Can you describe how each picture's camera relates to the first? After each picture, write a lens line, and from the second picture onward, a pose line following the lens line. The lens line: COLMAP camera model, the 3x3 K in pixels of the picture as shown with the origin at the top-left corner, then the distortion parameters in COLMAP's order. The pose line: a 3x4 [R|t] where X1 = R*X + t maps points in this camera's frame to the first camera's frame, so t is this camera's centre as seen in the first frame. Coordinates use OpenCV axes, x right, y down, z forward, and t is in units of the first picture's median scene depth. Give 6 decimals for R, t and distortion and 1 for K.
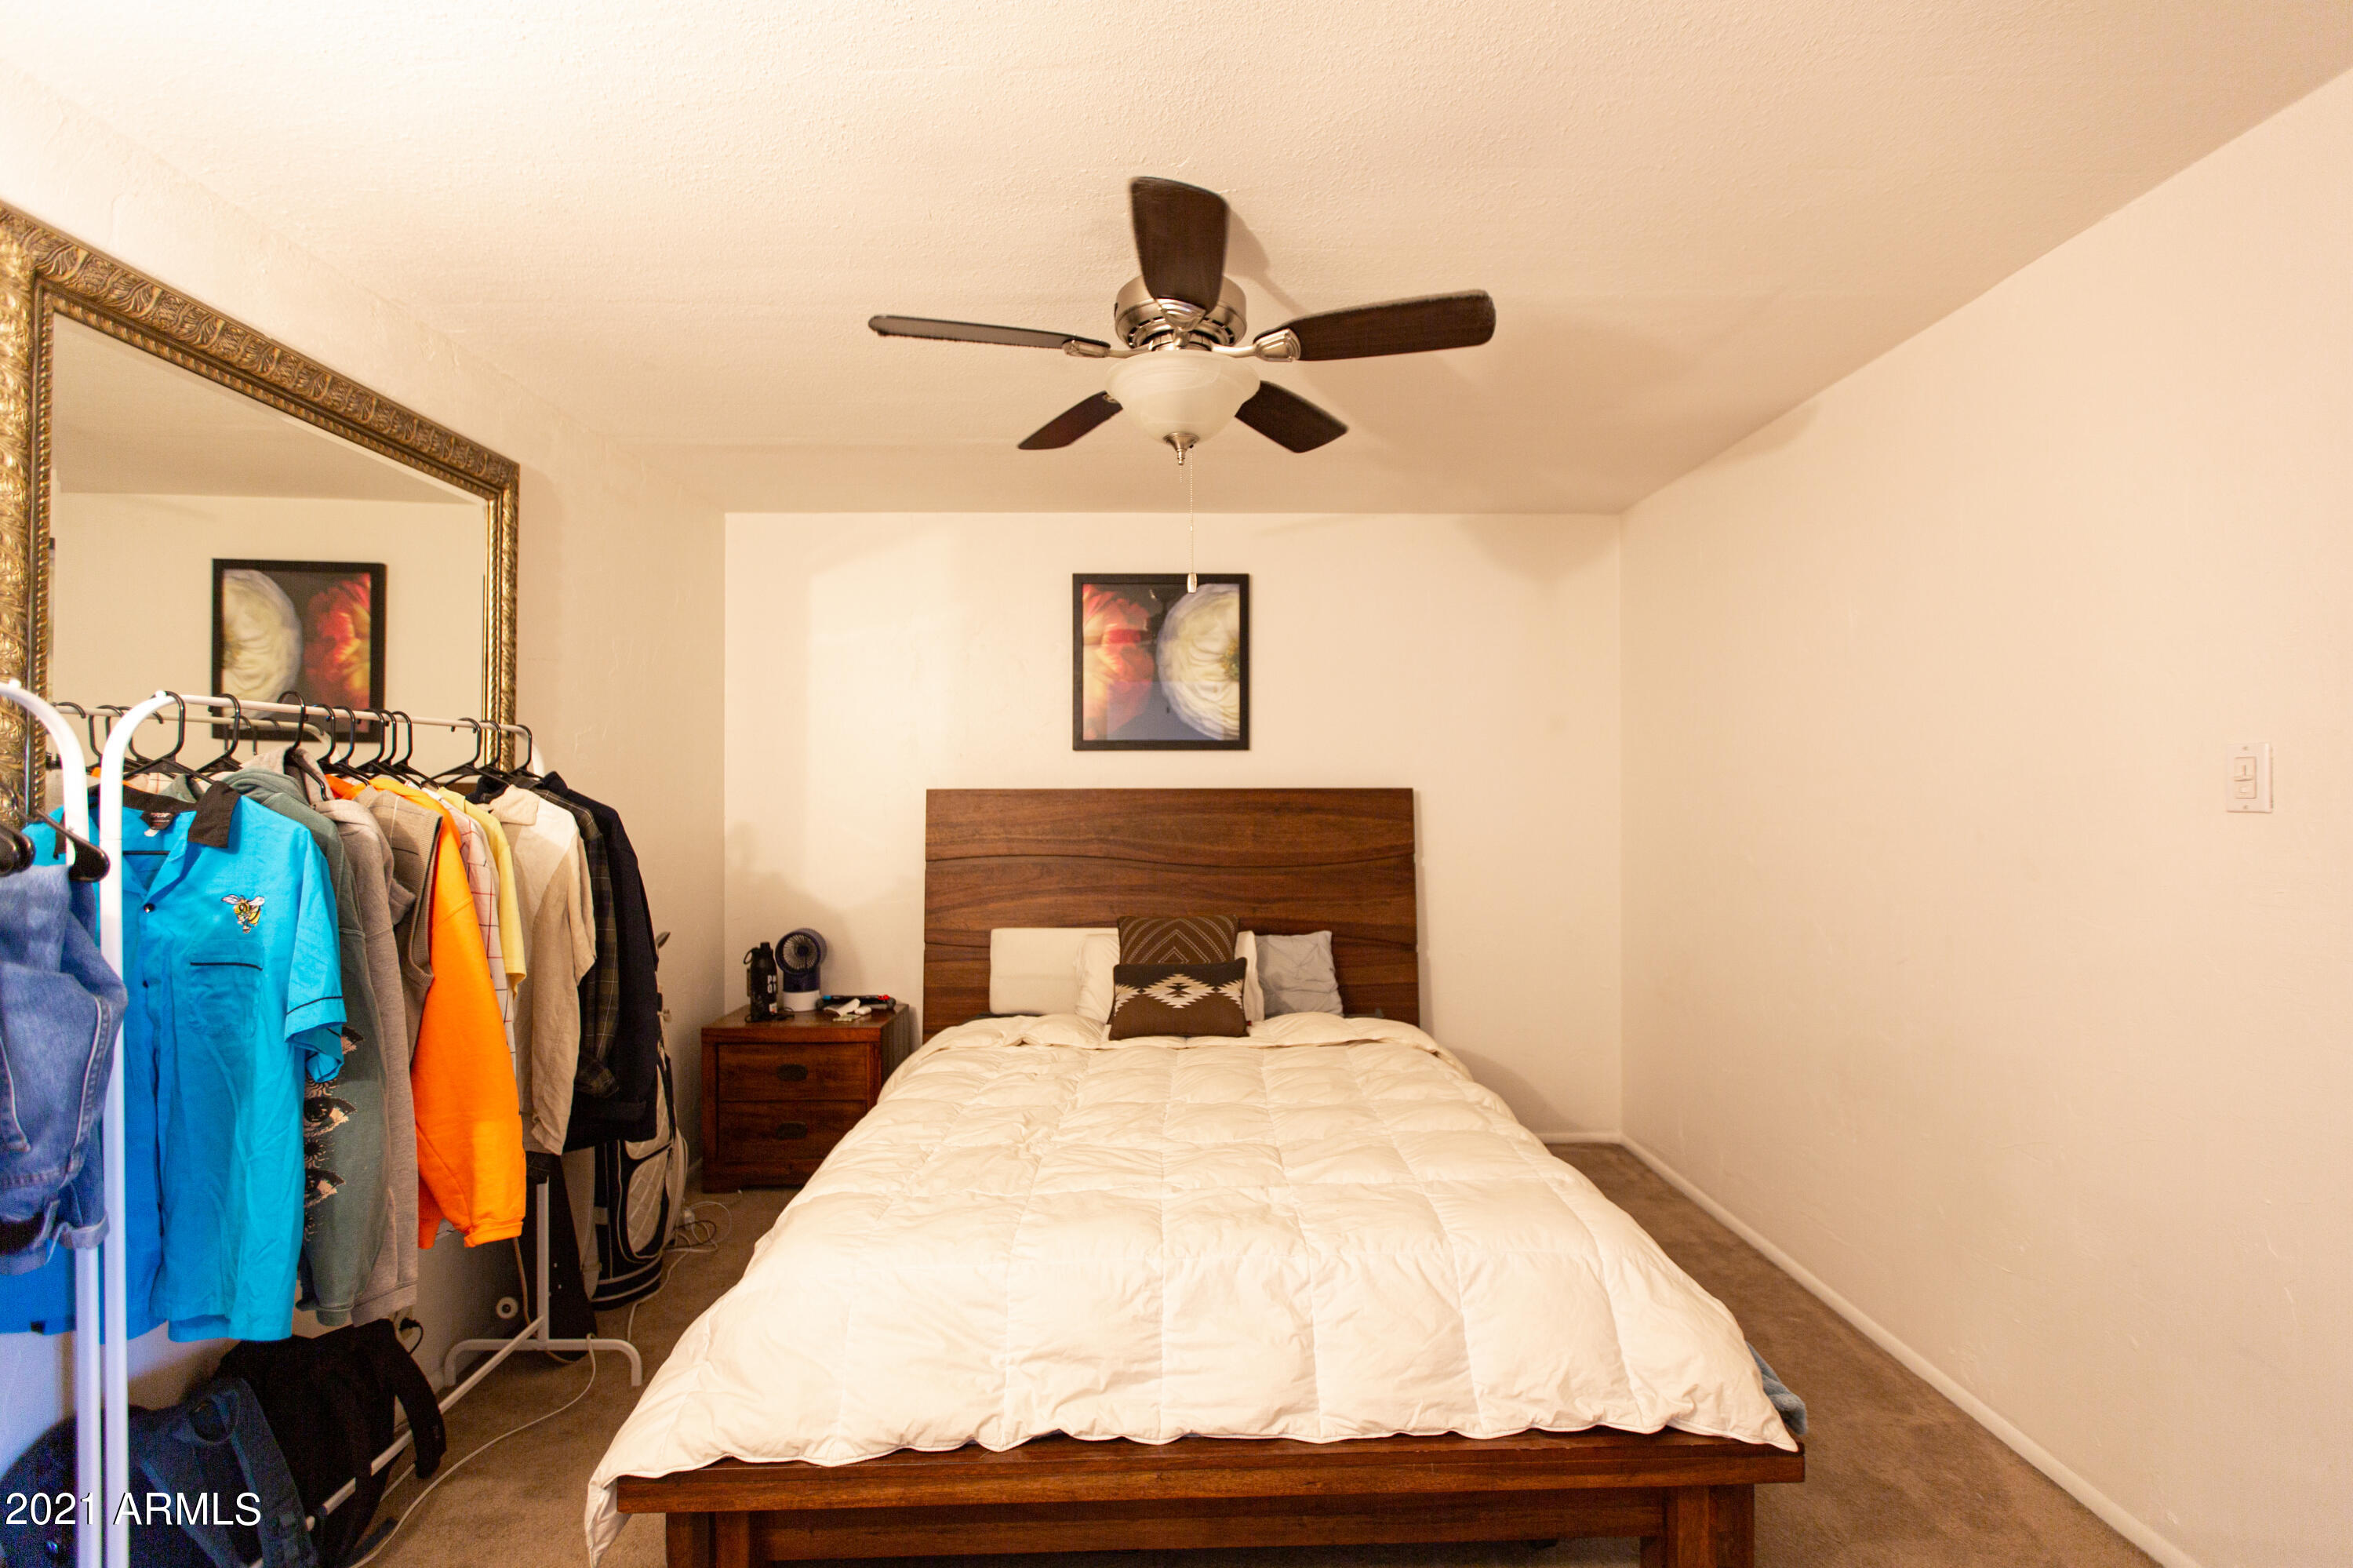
lens RADIAL K [[1042.5, 0, 1174.2], [0, 1042.5, 786.1], [0, 0, 1]] dist [0.004384, -0.001764]
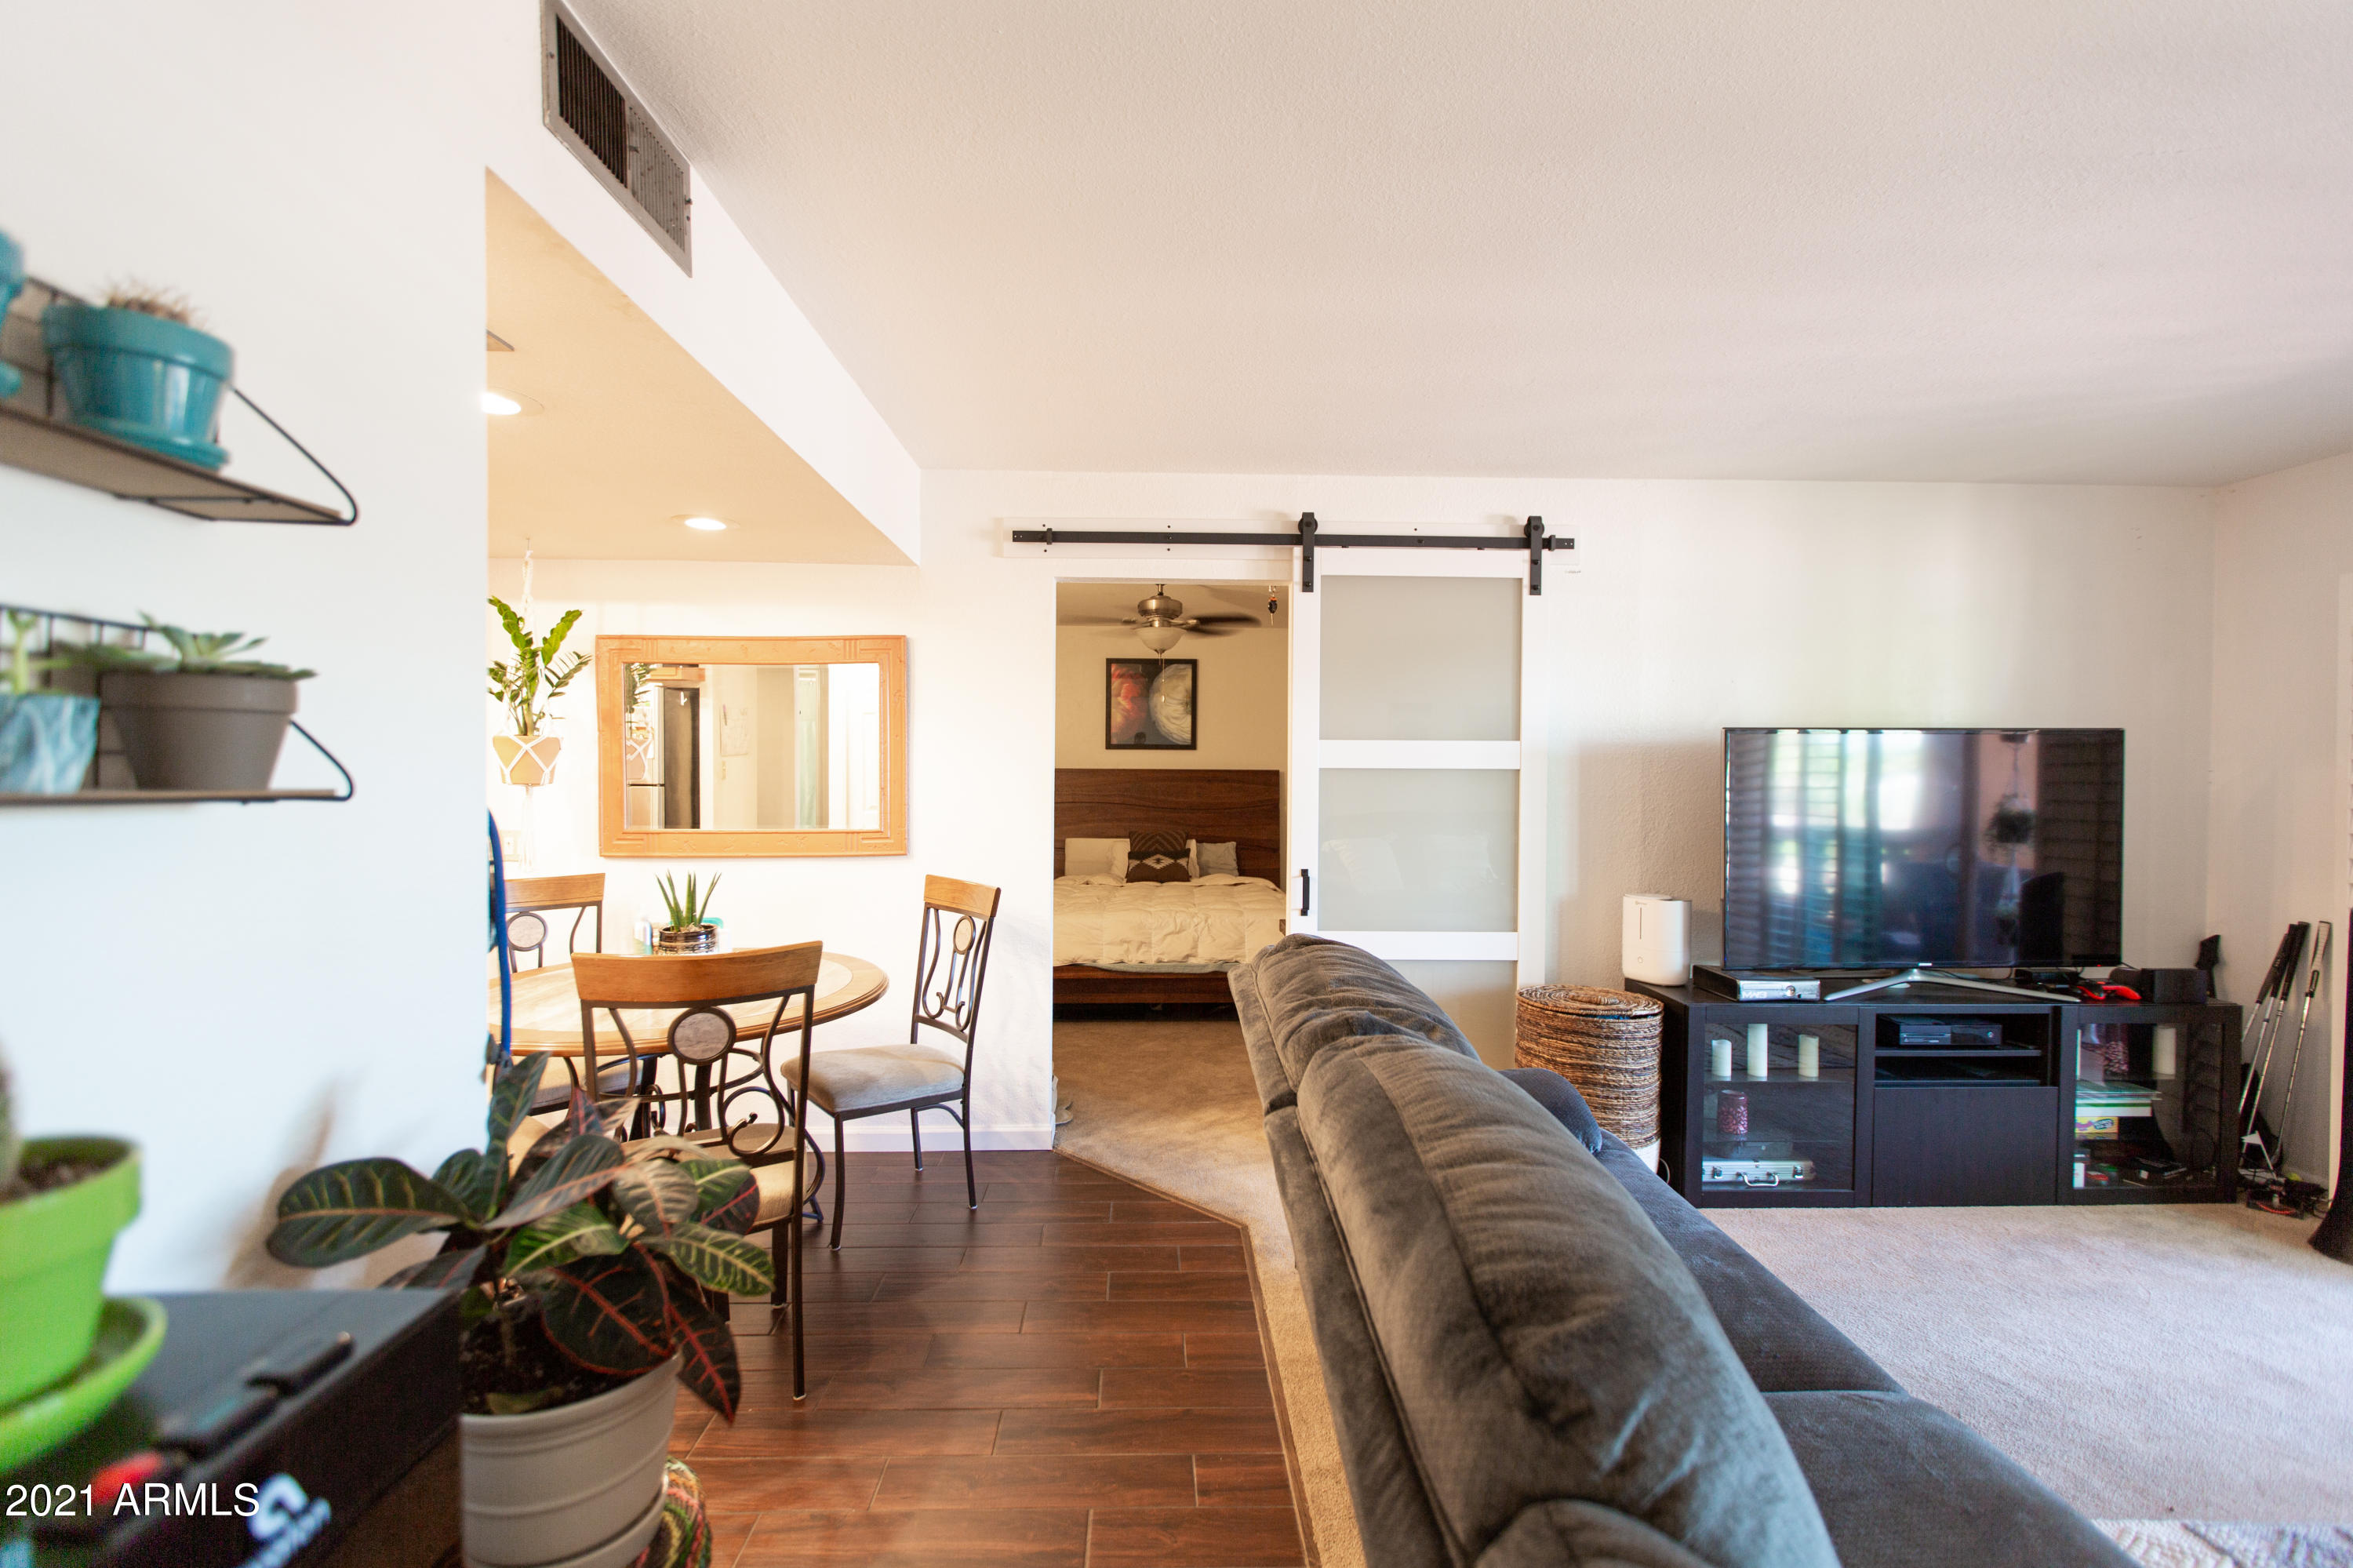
lens RADIAL K [[1042.5, 0, 1174.2], [0, 1042.5, 786.1], [0, 0, 1]] dist [0.004384, -0.001764]
pose [[0.999873, 0.008974, 0.013190, 0.006090], [-0.009178, 0.999838, 0.015503, 0.003484], [-0.013048, -0.015622, 0.999793, -0.996643]]
